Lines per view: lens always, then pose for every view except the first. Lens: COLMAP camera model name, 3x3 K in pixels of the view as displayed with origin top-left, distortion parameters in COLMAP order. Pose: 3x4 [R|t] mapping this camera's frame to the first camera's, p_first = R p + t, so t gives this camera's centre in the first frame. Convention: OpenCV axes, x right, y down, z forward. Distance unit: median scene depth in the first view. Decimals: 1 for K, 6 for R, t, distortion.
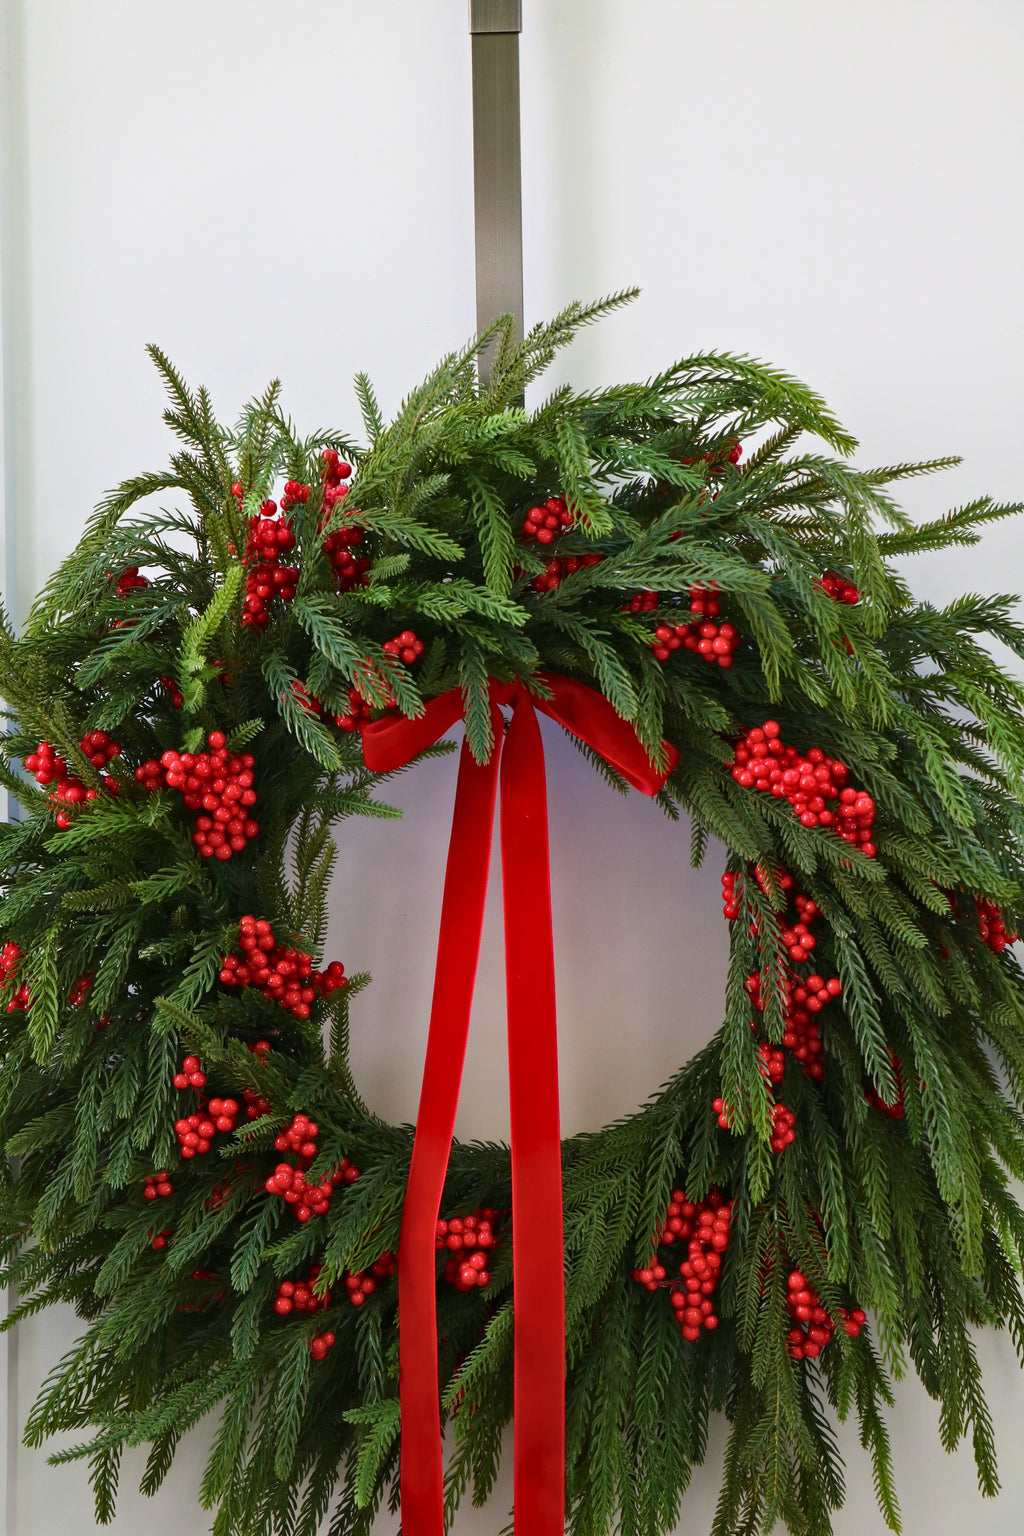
lens RADIAL K [[3585.1, 0, 499.0], [0, 3585.1, 788.2], [0, 0, 1]] dist [0.296358, 0.483491]
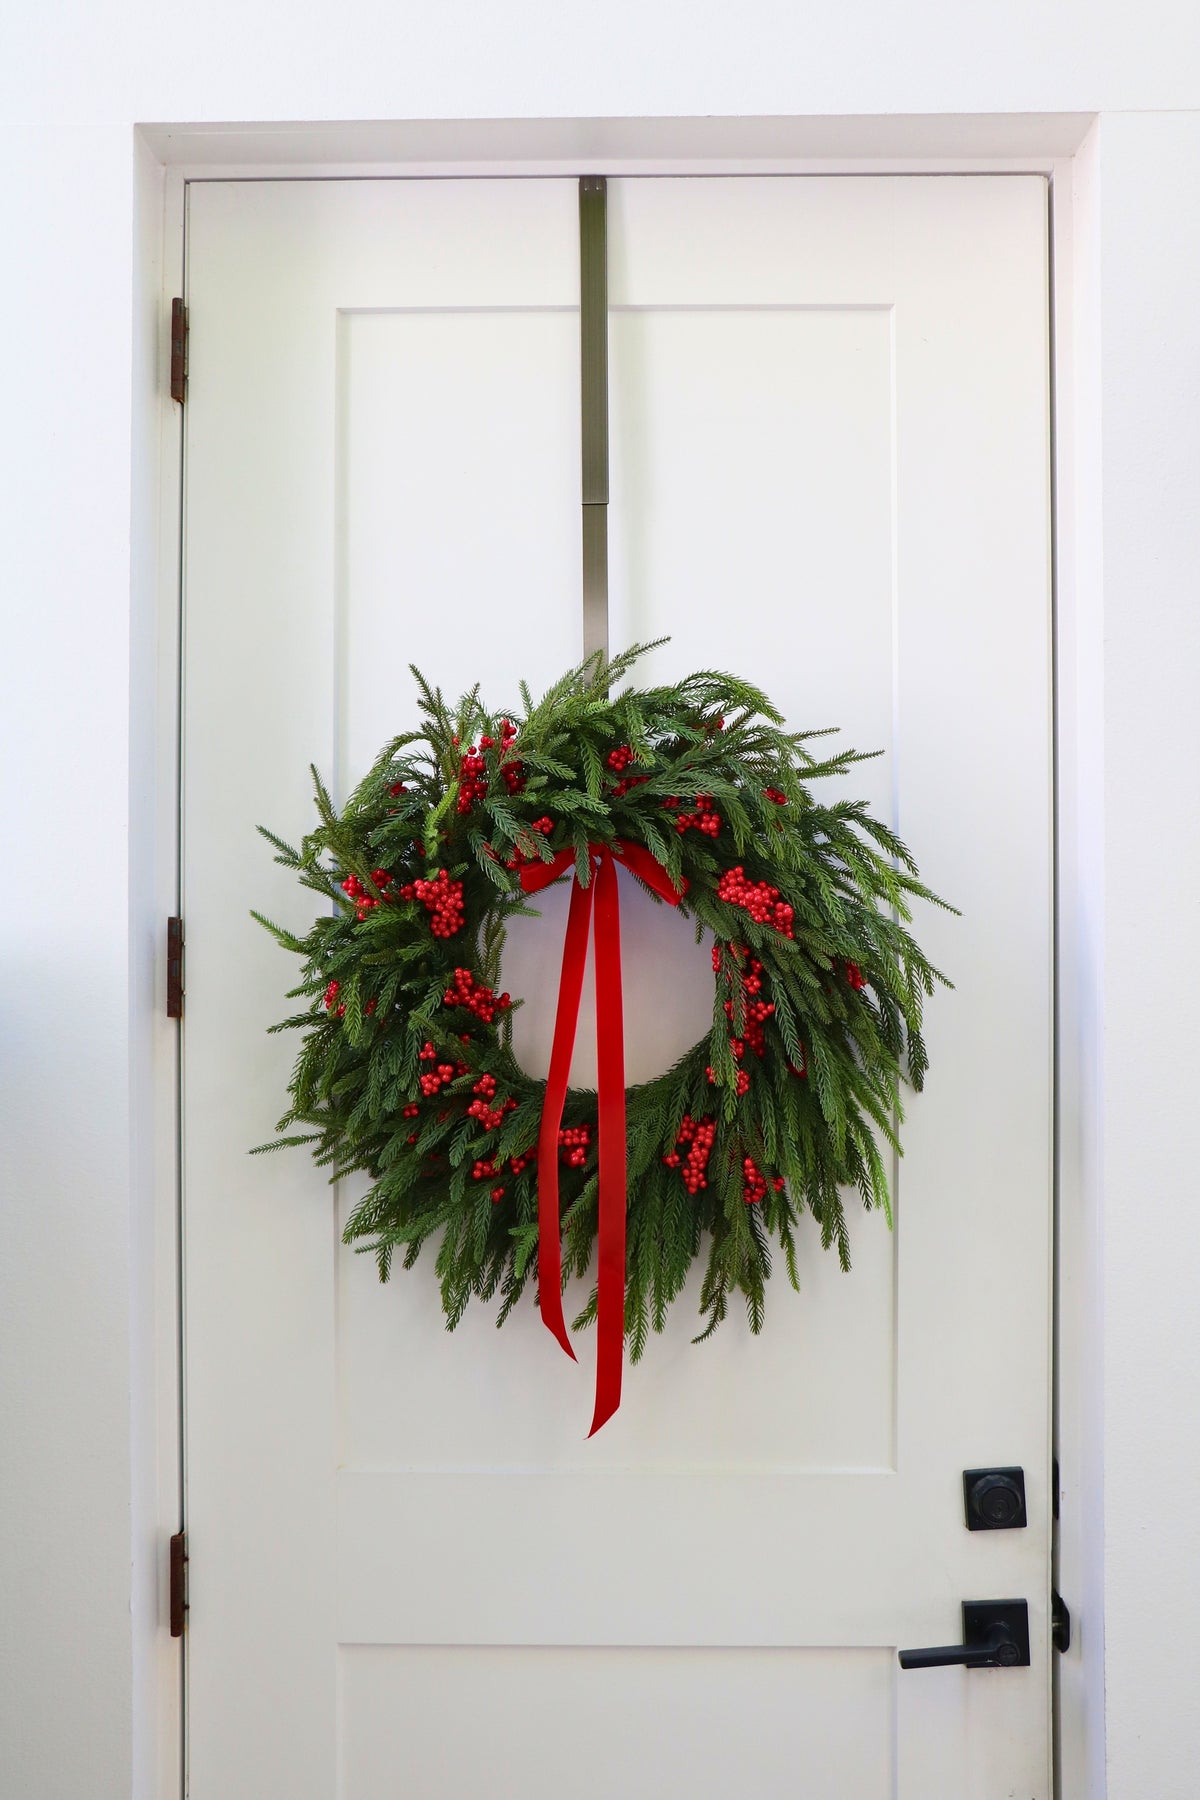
lens RADIAL K [[1863.8, 0, 598.5], [0, 1863.8, 917.5], [0, 0, 1]] dist [-0.081376, 0.045650]
pose [[0.999958, 0.008327, 0.003793, -0.001013], [-0.008357, 0.999932, 0.008083, 0.000751], [-0.003726, -0.008114, 0.999960, 0.027393]]
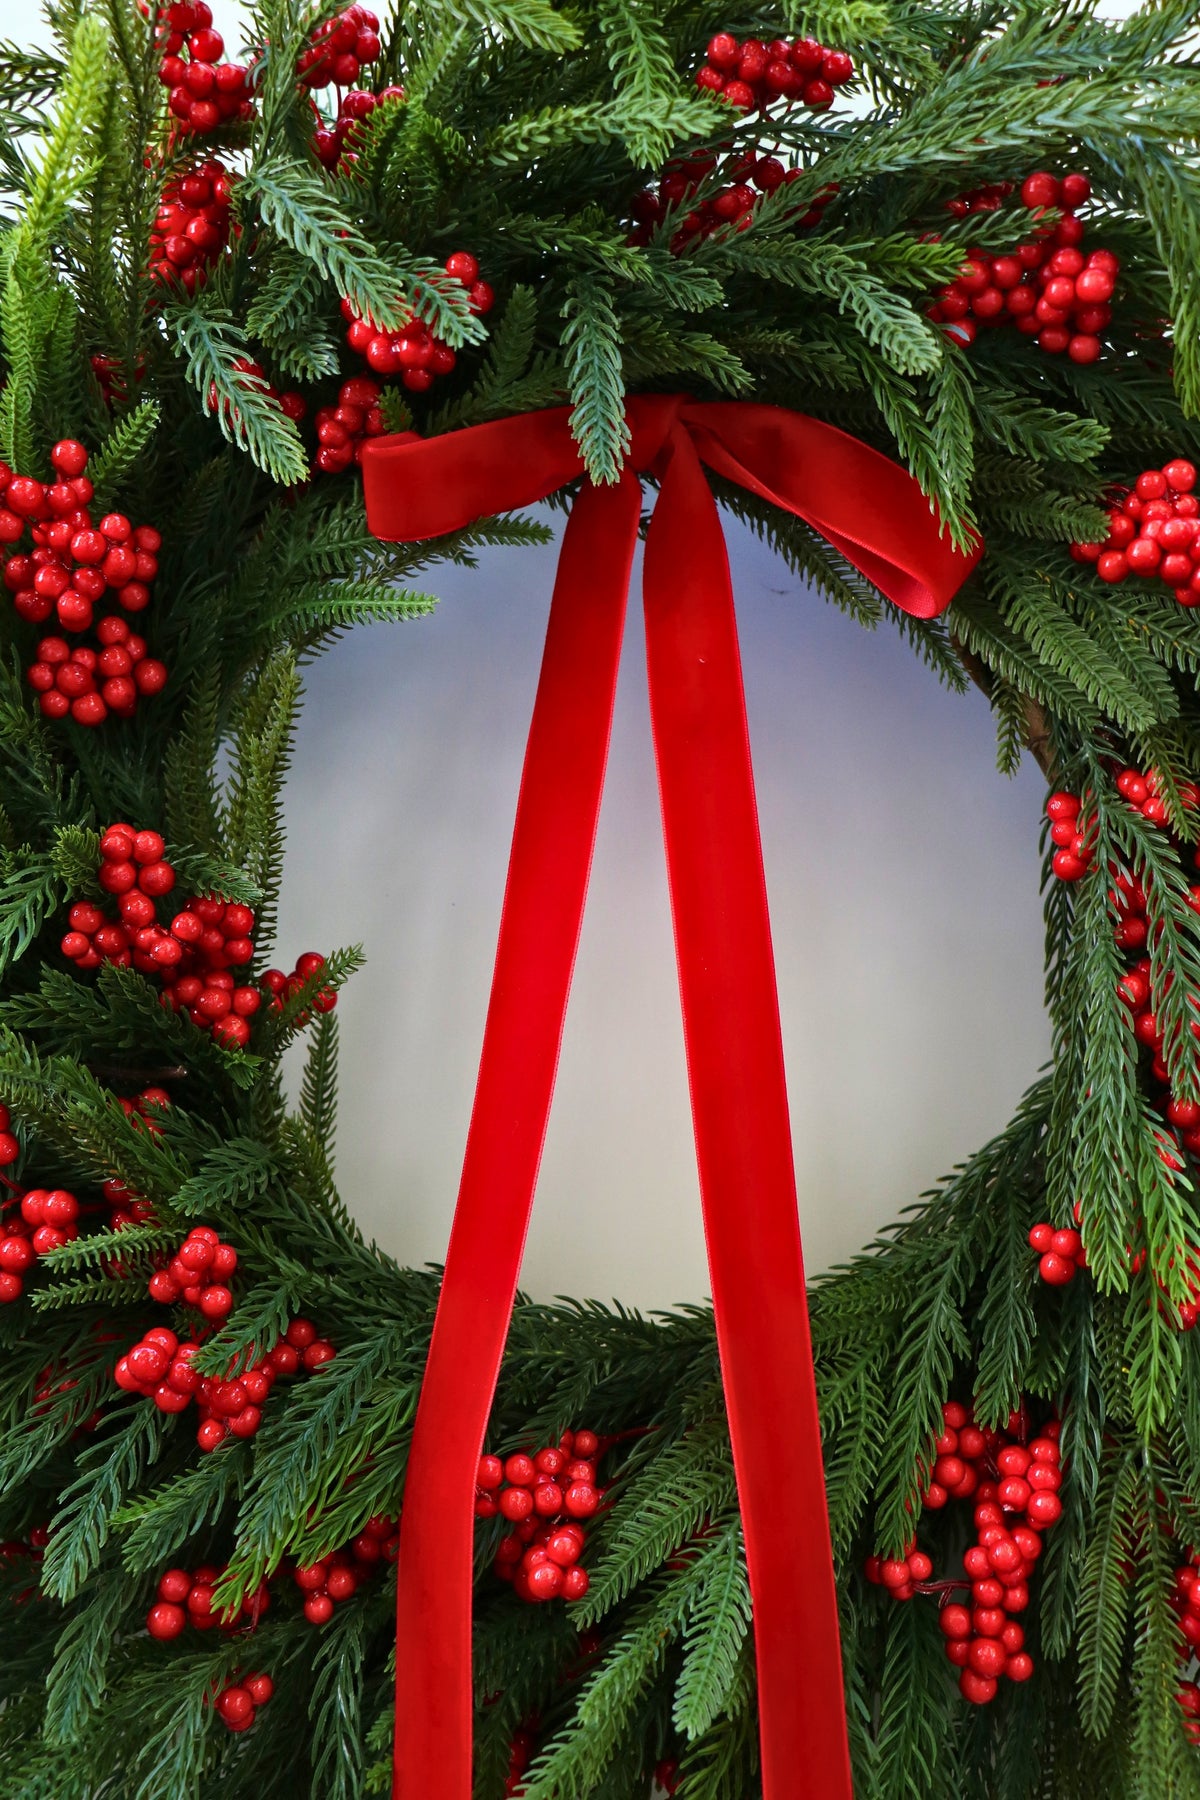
lens RADIAL K [[2026.6, 0, 596.6], [0, 2026.6, 921.5], [0, 0, 1]] dist [-0.096488, 0.215404]
pose [[0.999534, 0.028739, 0.010256, -0.006676], [-0.027422, 0.993413, -0.111258, 0.078291], [-0.013386, 0.110925, 0.993739, 0.723207]]
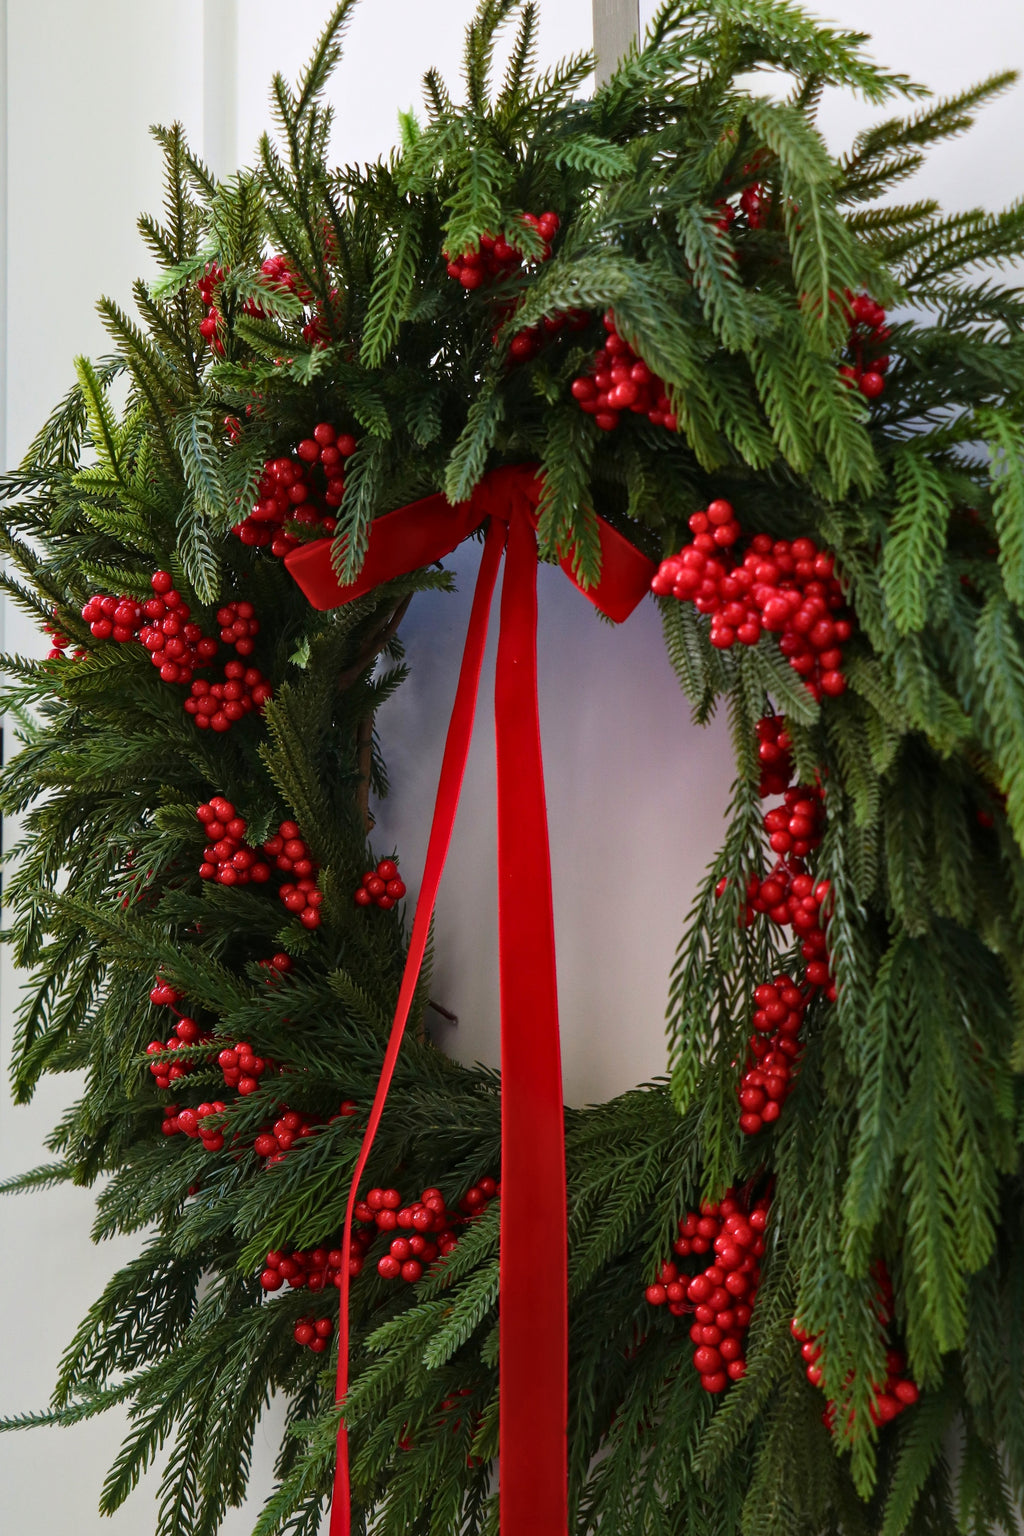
lens RADIAL K [[2513.5, 0, 512.5], [0, 2513.5, 792.2], [0, 0, 1]] dist [0.063980, 0.078872]
pose [[0.767000, -0.013112, -0.641513, 0.348939], [-0.002922, 0.999709, -0.023927, 0.048000], [0.641640, 0.020227, 0.766739, 0.604185]]
